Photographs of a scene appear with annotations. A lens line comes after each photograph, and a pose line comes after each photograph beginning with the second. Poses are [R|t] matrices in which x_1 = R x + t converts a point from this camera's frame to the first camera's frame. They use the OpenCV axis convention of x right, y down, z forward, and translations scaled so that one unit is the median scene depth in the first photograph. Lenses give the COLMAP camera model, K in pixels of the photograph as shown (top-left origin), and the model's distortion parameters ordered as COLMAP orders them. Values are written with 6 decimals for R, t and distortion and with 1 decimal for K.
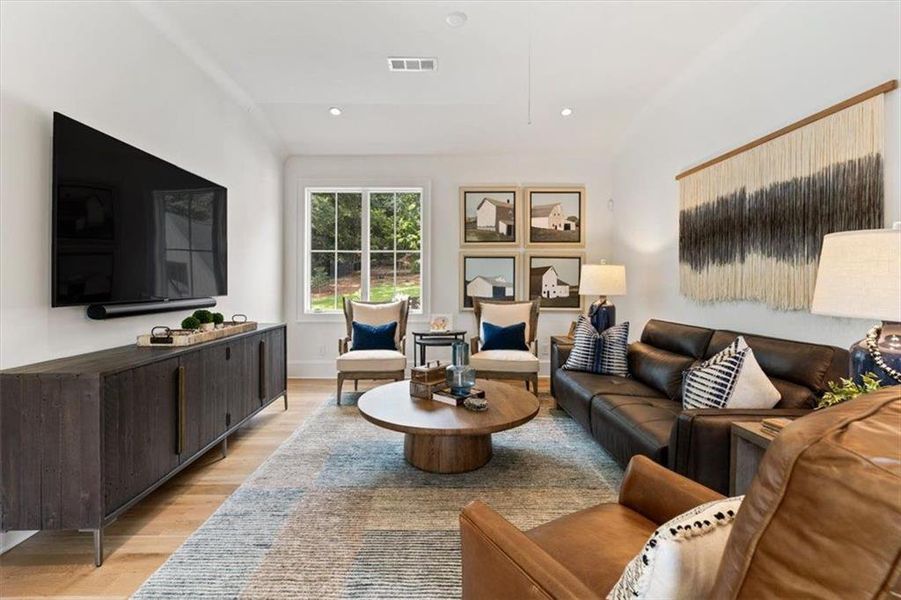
lens RADIAL K [[421.6, 0, 450.4], [0, 421.6, 304.5], [0, 0, 1]] dist [-0.002487, -0.000007]
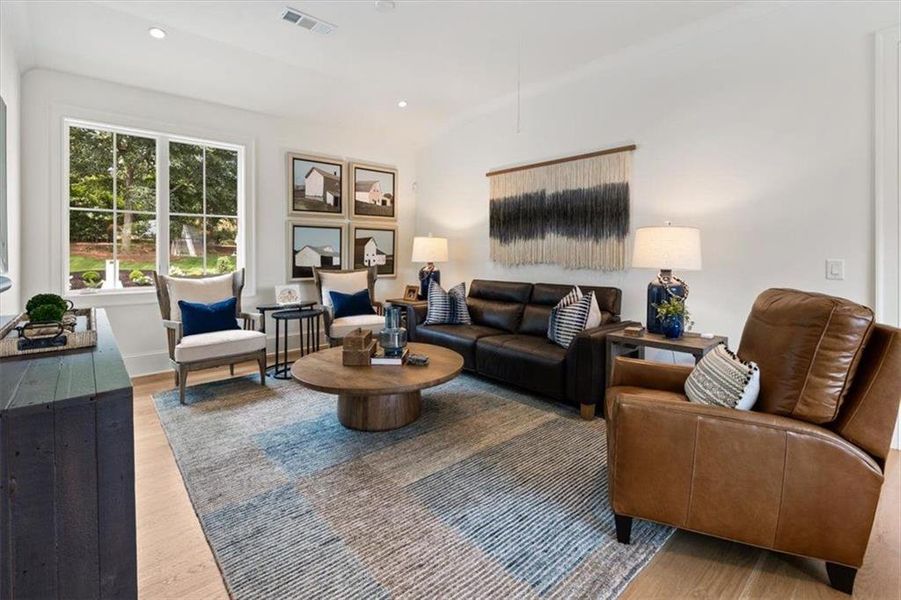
lens RADIAL K [[406.9, 0, 448.2], [0, 406.9, 279.7], [0, 0, 1]] dist [-0.001045, -0.000197]
pose [[0.753933, -0.045634, 0.655364, -0.320896], [0.035782, 0.998956, 0.028394, -0.003167], [-0.655976, 0.002043, 0.754779, 0.067445]]
